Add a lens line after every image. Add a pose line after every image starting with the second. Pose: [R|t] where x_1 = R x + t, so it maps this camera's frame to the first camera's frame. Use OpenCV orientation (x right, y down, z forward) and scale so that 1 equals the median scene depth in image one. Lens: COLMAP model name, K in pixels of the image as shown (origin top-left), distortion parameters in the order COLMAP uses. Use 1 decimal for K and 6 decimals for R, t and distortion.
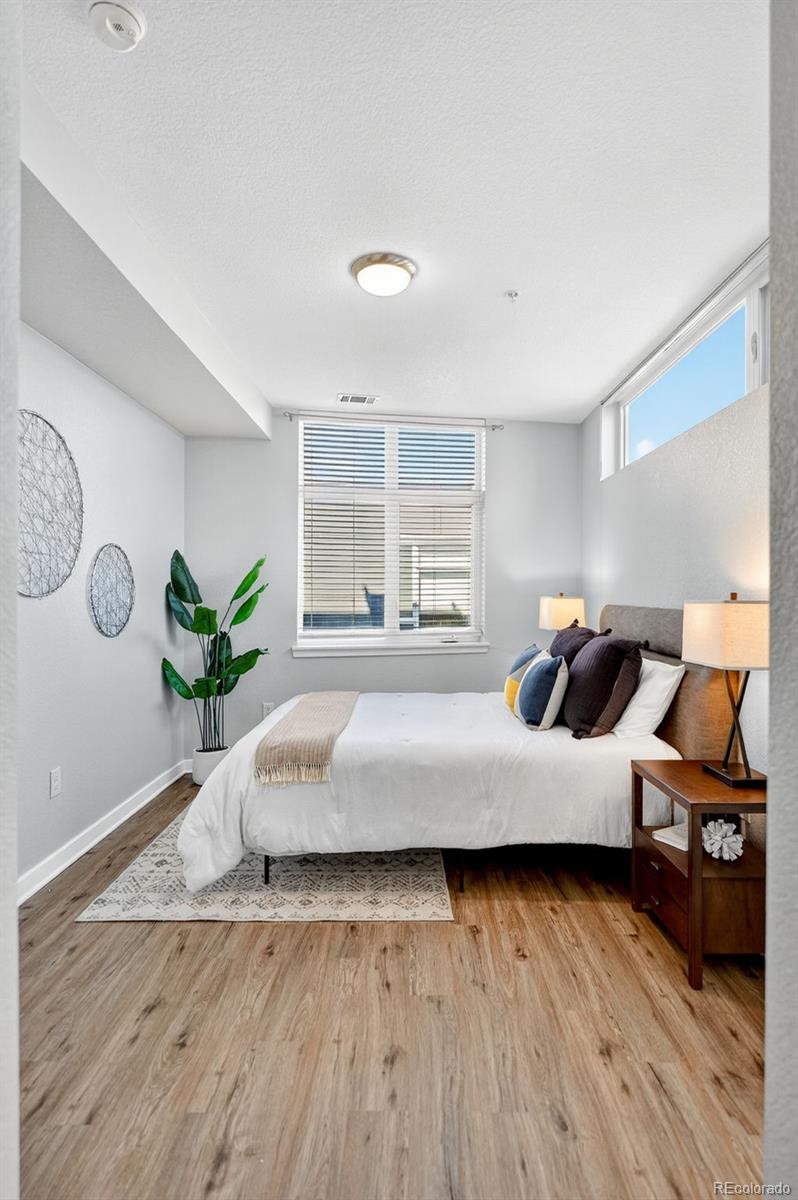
lens RADIAL K [[644.2, 0, 399.0], [0, 644.2, 600.0], [0, 0, 1]] dist [-0.000426, -0.000478]
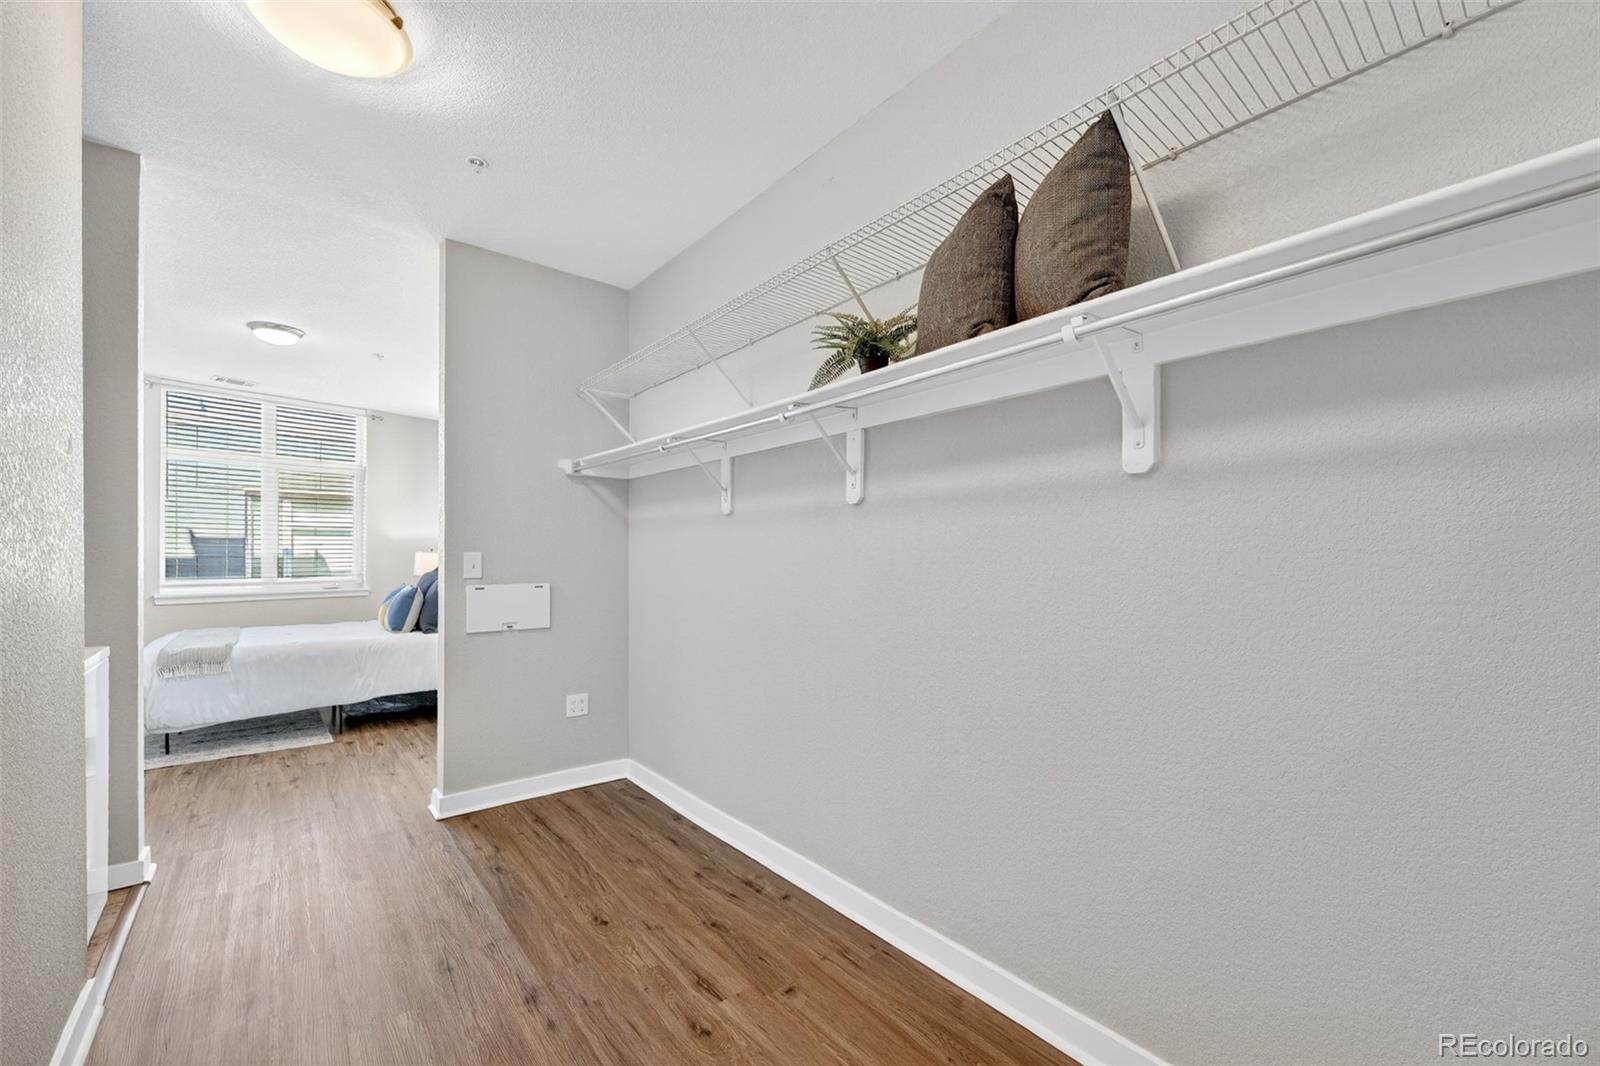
lens RADIAL K [[655.9, 0, 839.8], [0, 655.9, 563.8], [0, 0, 1]] dist [-0.033496, 0.007403]
pose [[0.736466, -0.004142, 0.676462, -0.067991], [0.004328, 0.999990, 0.001411, 0.039642], [-0.676461, 0.001889, 0.736476, -1.003787]]
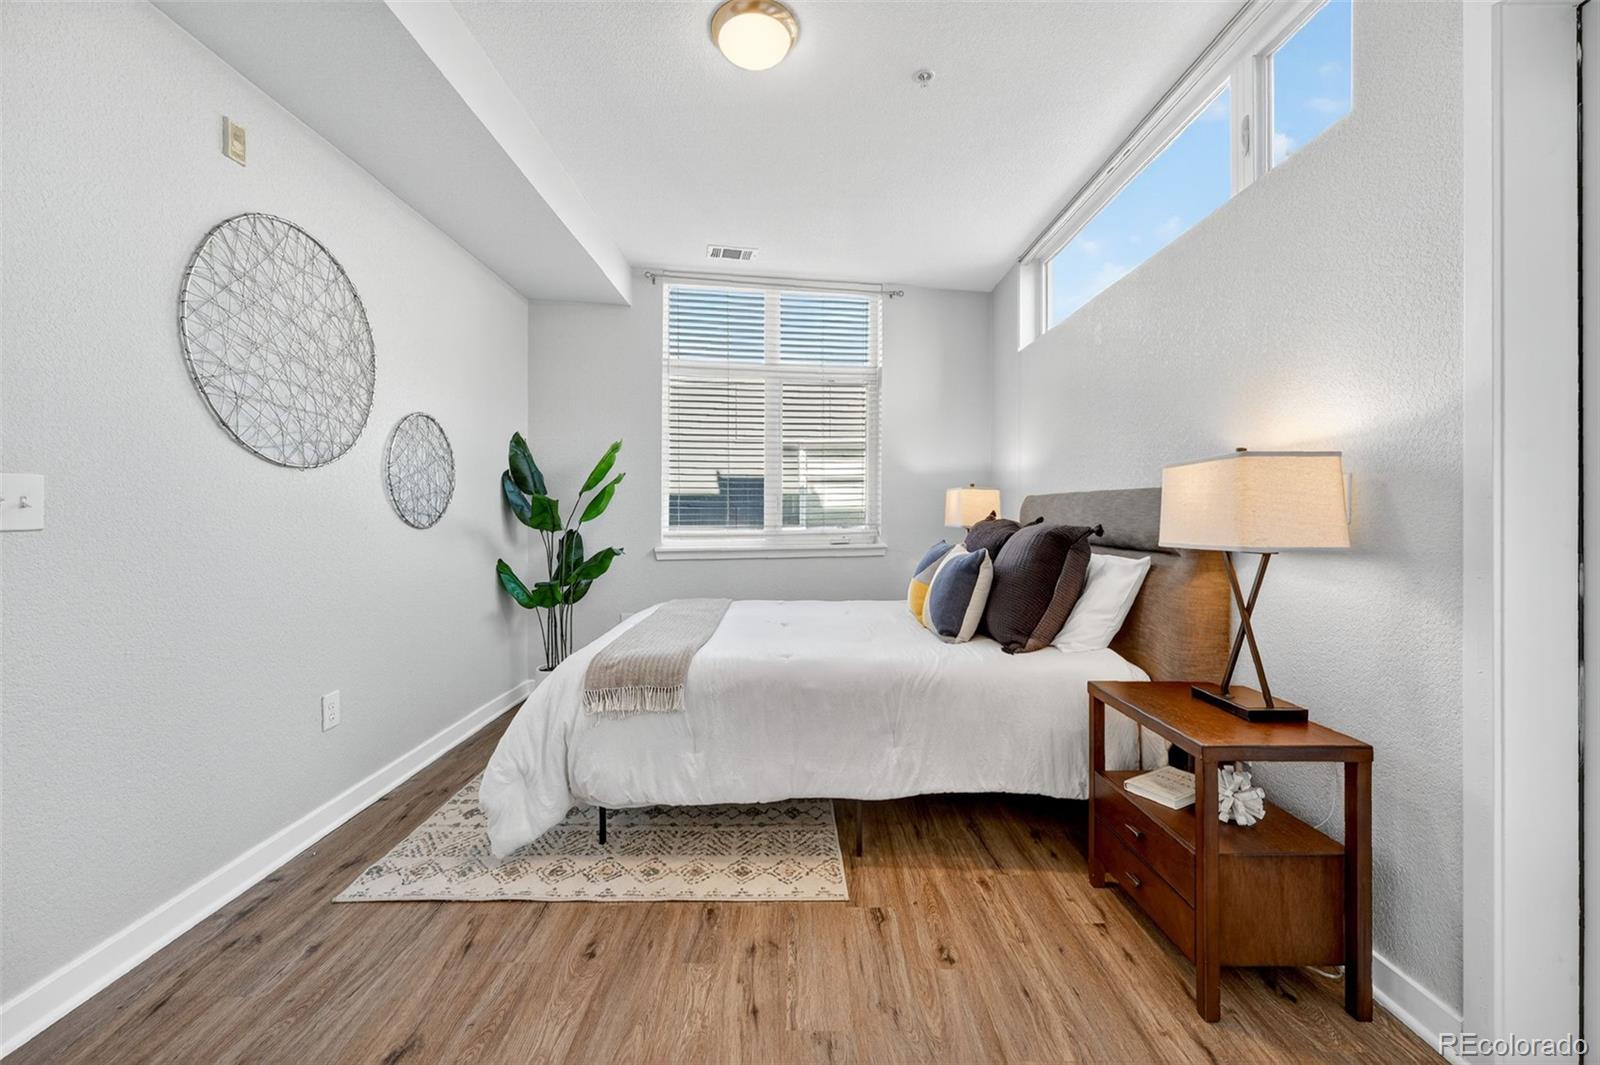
lens RADIAL K [[647.8, 0, 784.3], [0, 647.8, 525.8], [0, 0, 1]] dist [-0.002782, -0.000035]
pose [[0.999991, -0.001645, -0.004021, 0.013503], [0.001696, 0.999920, 0.012522, 0.057375], [0.004000, -0.012528, 0.999914, 0.247466]]
